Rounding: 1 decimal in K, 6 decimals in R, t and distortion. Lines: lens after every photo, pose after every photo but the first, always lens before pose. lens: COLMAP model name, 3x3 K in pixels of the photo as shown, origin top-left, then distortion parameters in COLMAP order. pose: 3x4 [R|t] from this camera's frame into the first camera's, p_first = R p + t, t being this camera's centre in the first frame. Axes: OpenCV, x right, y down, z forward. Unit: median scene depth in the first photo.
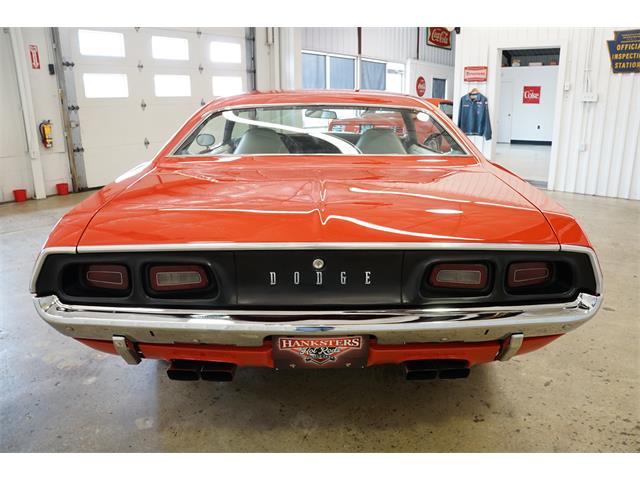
lens RADIAL K [[501.0, 0, 331.0], [0, 501.0, 244.9], [0, 0, 1]] dist [-0.181080, 0.132056]
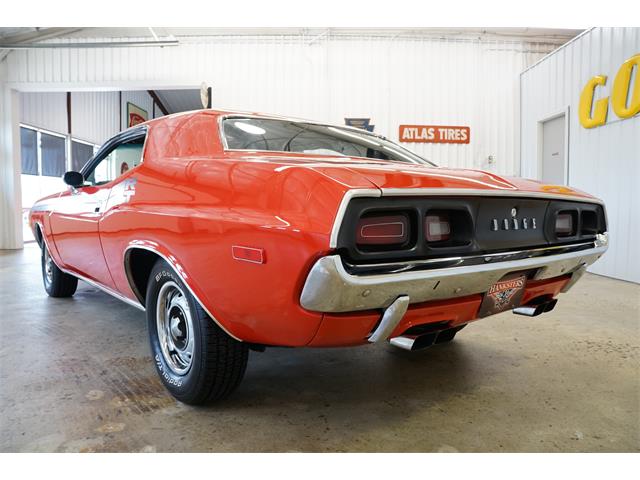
lens RADIAL K [[501.0, 0, 331.0], [0, 501.0, 244.9], [0, 0, 1]] dist [-0.181080, 0.132056]
pose [[0.776435, -0.045328, 0.628565, -0.222718], [0.167317, 0.976441, -0.136265, 0.039988], [-0.607580, 0.210970, 0.765727, 0.073254]]
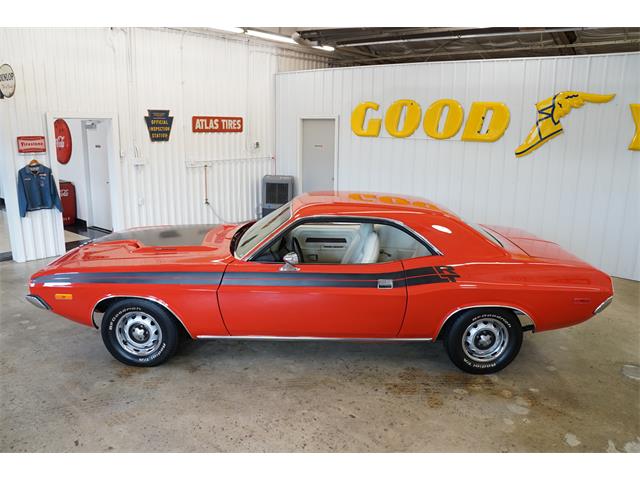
lens RADIAL K [[501.0, 0, 331.0], [0, 501.0, 244.9], [0, 0, 1]] dist [-0.181080, 0.132056]
pose [[0.010730, -0.226773, 0.973889, -0.618974], [0.258081, 0.941575, 0.216405, -0.223061], [-0.966064, 0.249020, 0.068629, 0.441543]]
